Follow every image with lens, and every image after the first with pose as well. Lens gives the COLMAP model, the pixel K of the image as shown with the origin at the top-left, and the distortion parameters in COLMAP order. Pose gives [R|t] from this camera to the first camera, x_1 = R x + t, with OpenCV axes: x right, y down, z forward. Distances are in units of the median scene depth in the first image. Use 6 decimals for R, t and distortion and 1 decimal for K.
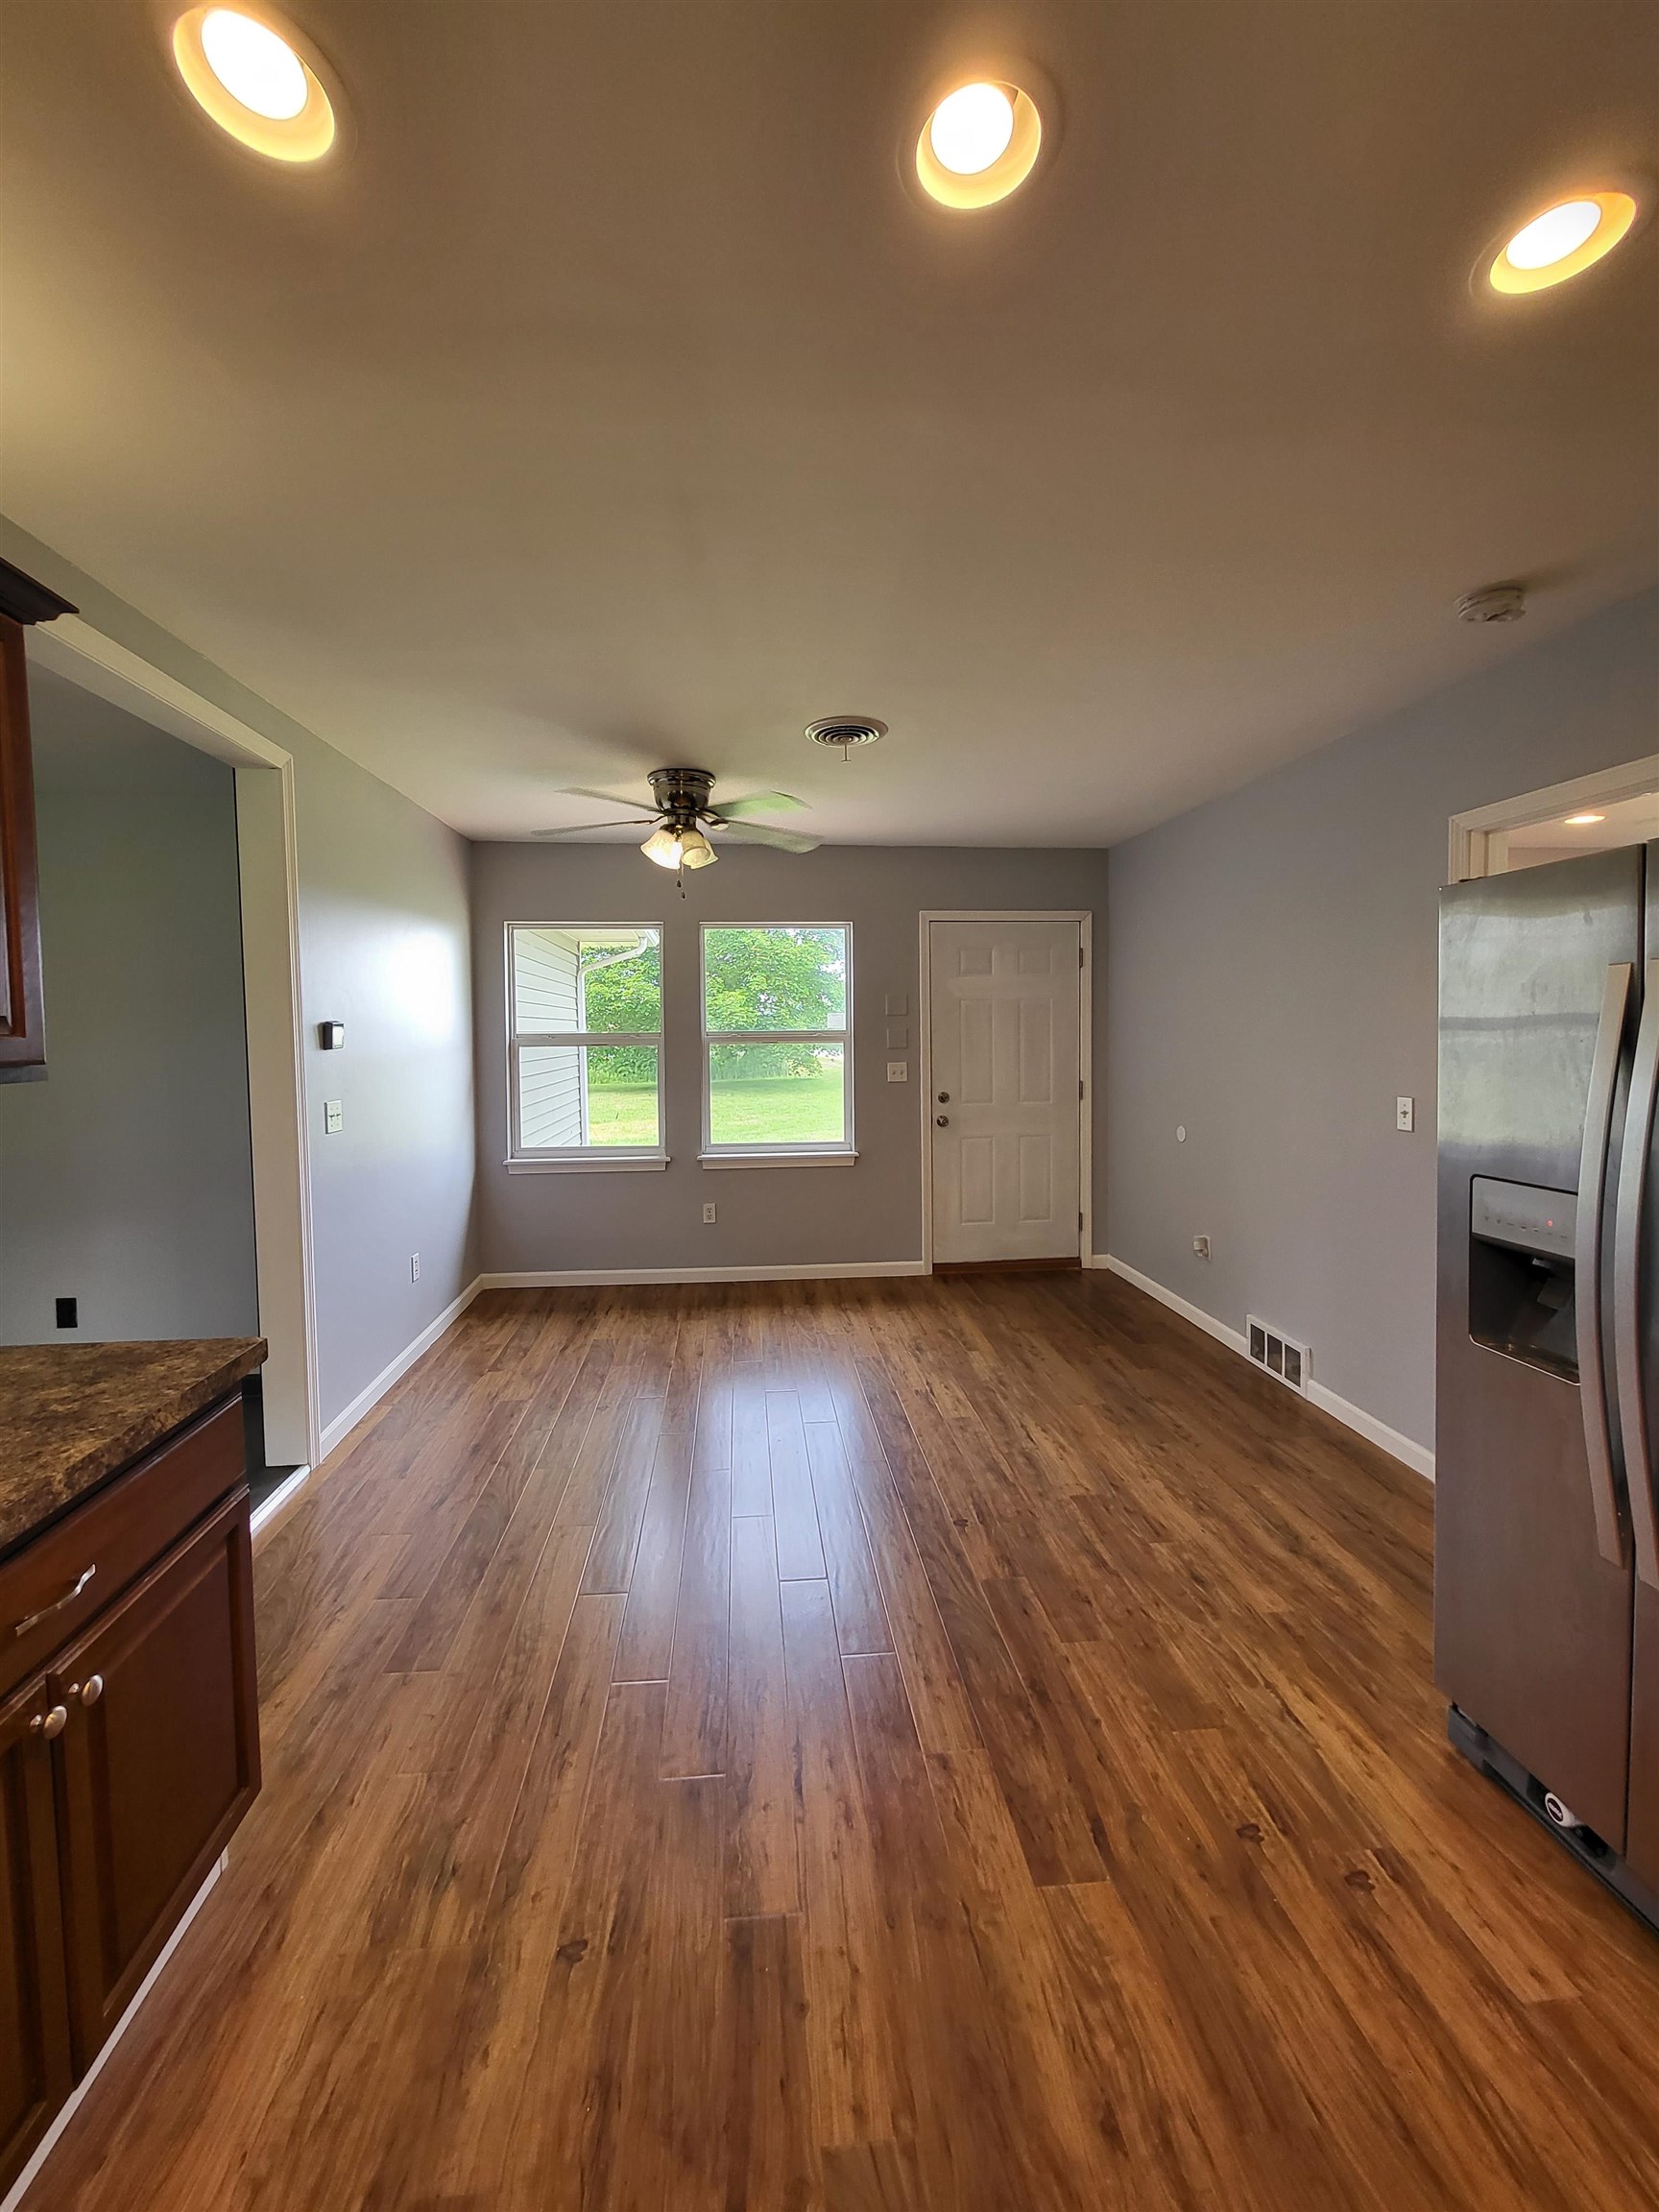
lens RADIAL K [[874.6, 0, 826.2], [0, 874.6, 1094.1], [0, 0, 1]] dist [-0.001212, -0.000152]
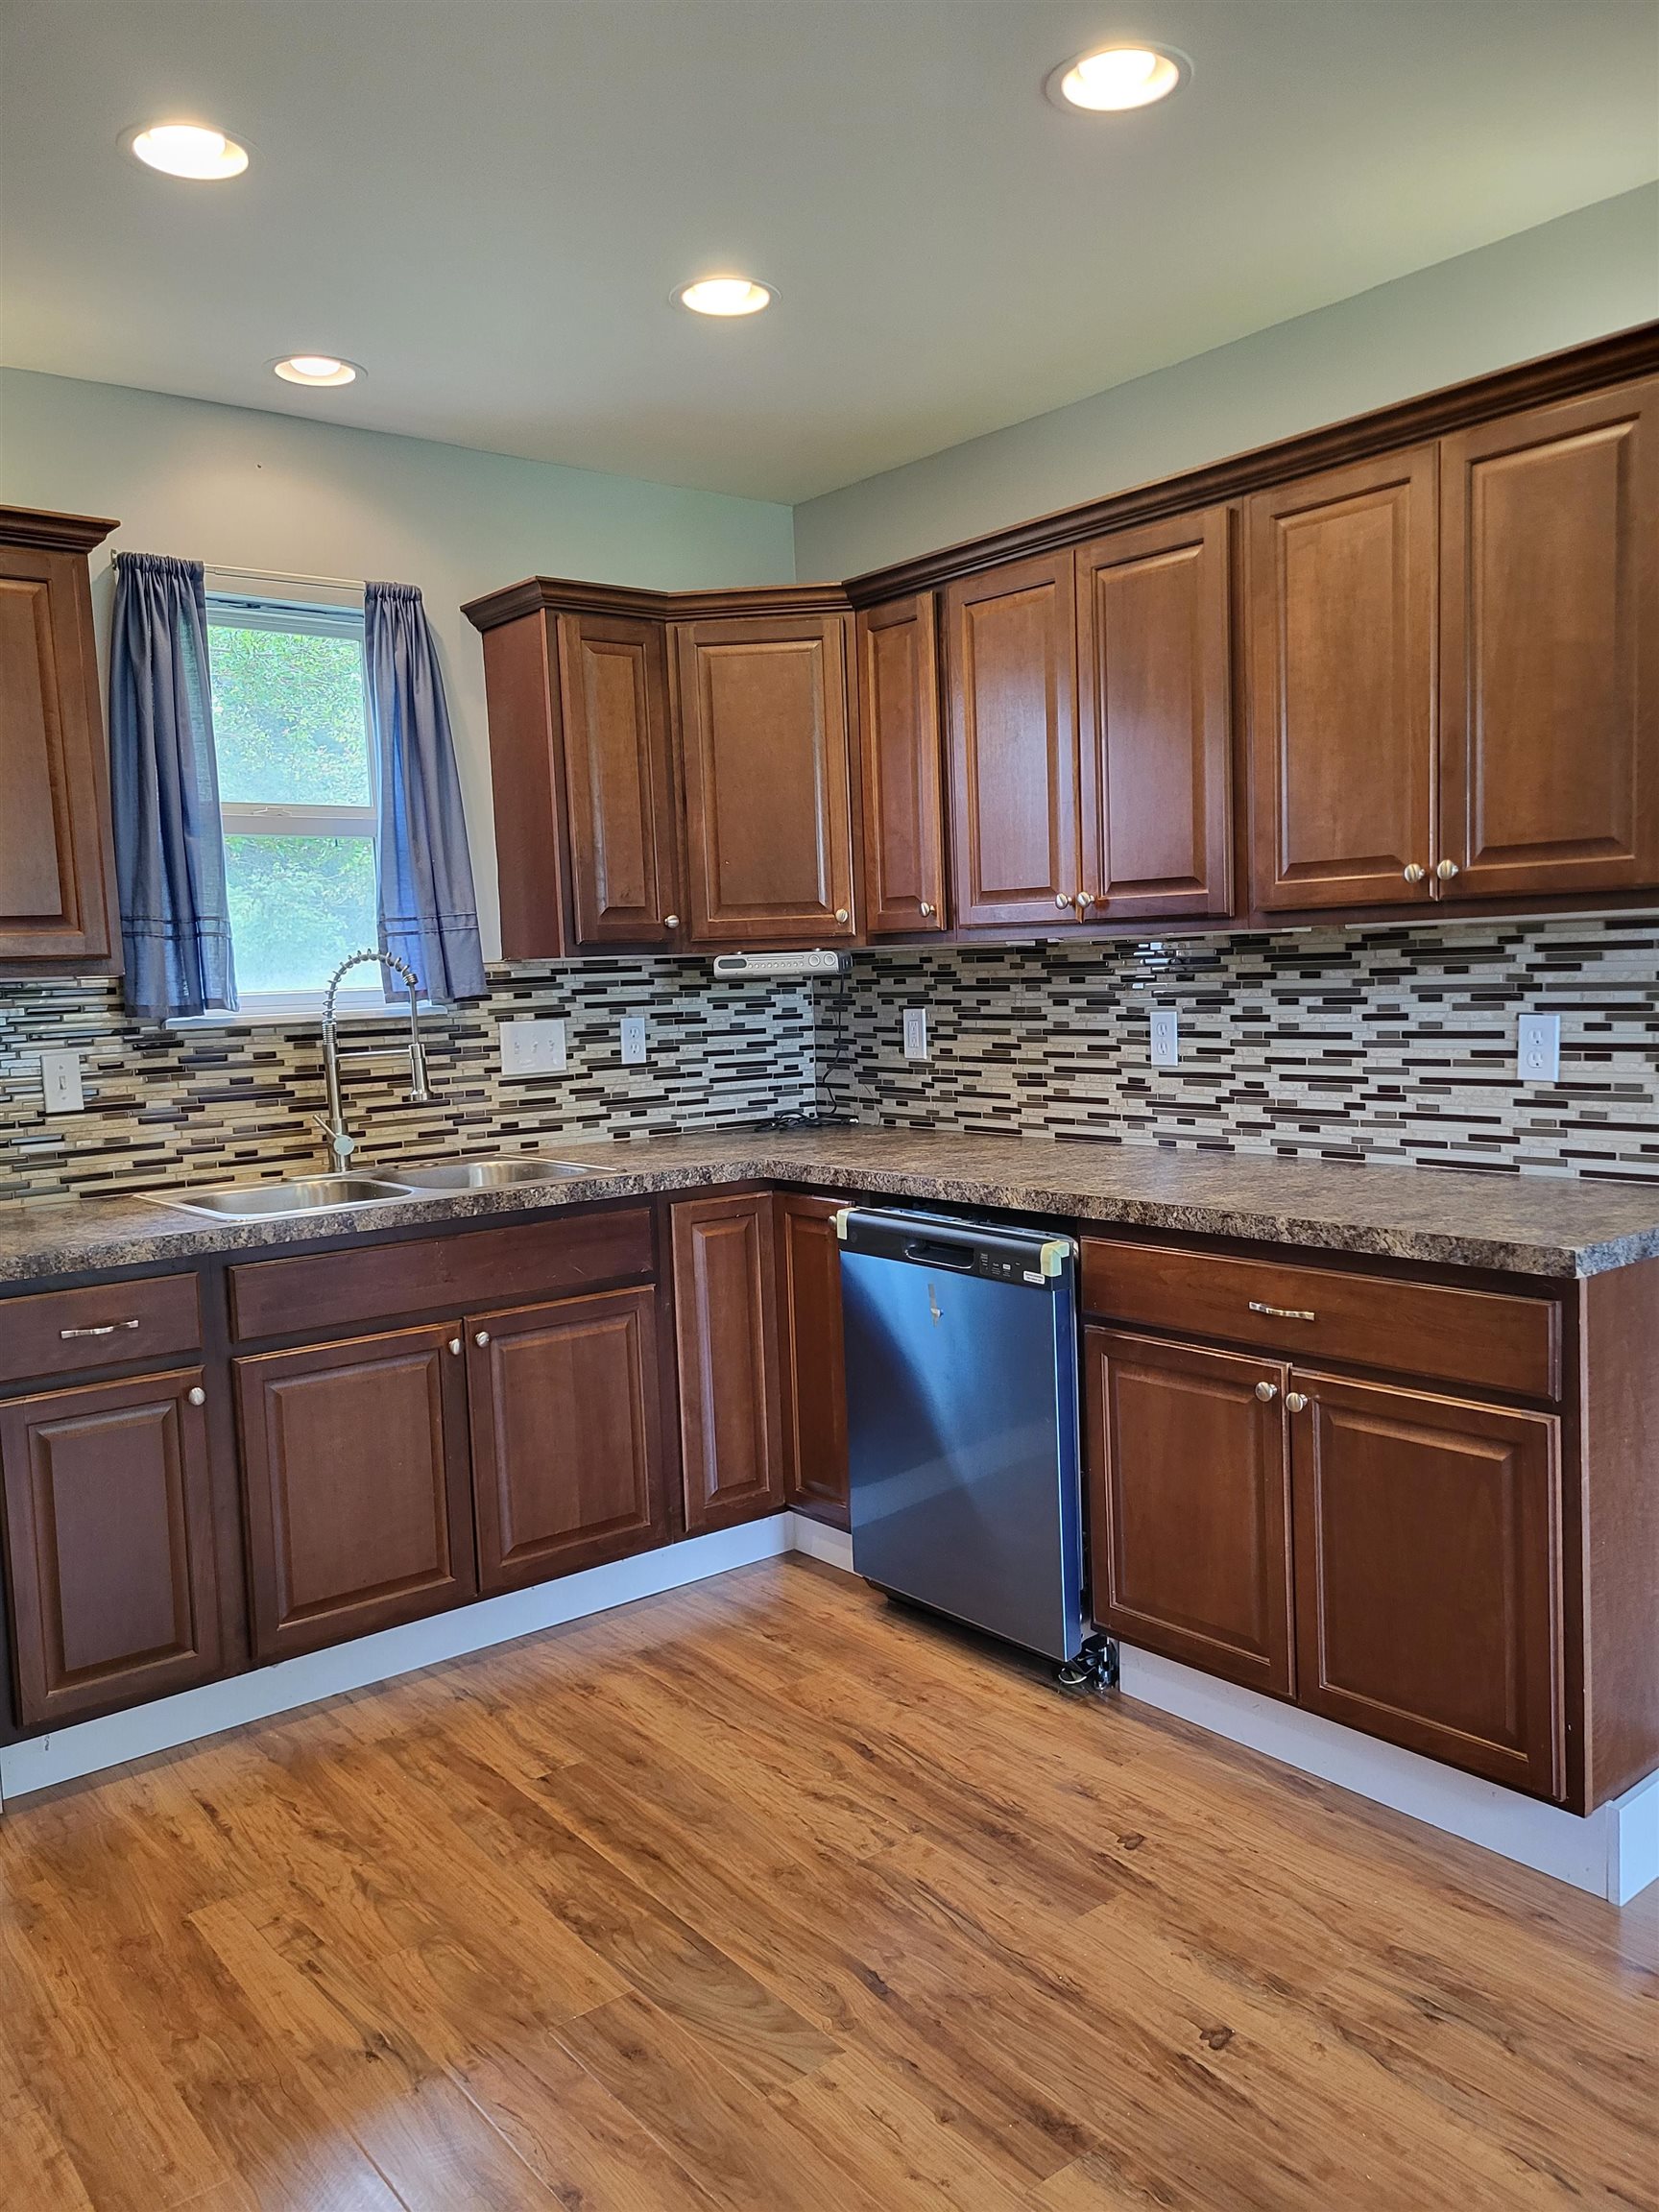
lens RADIAL K [[1697.9, 0, 829.2], [0, 1697.9, 1104.0], [0, 0, 1]] dist [0.016384, 0.009762]
pose [[-0.840407, 0.085912, -0.535102, 0.777071], [0.003286, 0.988145, 0.153487, -0.094667], [0.541945, 0.127233, -0.830727, 2.029122]]
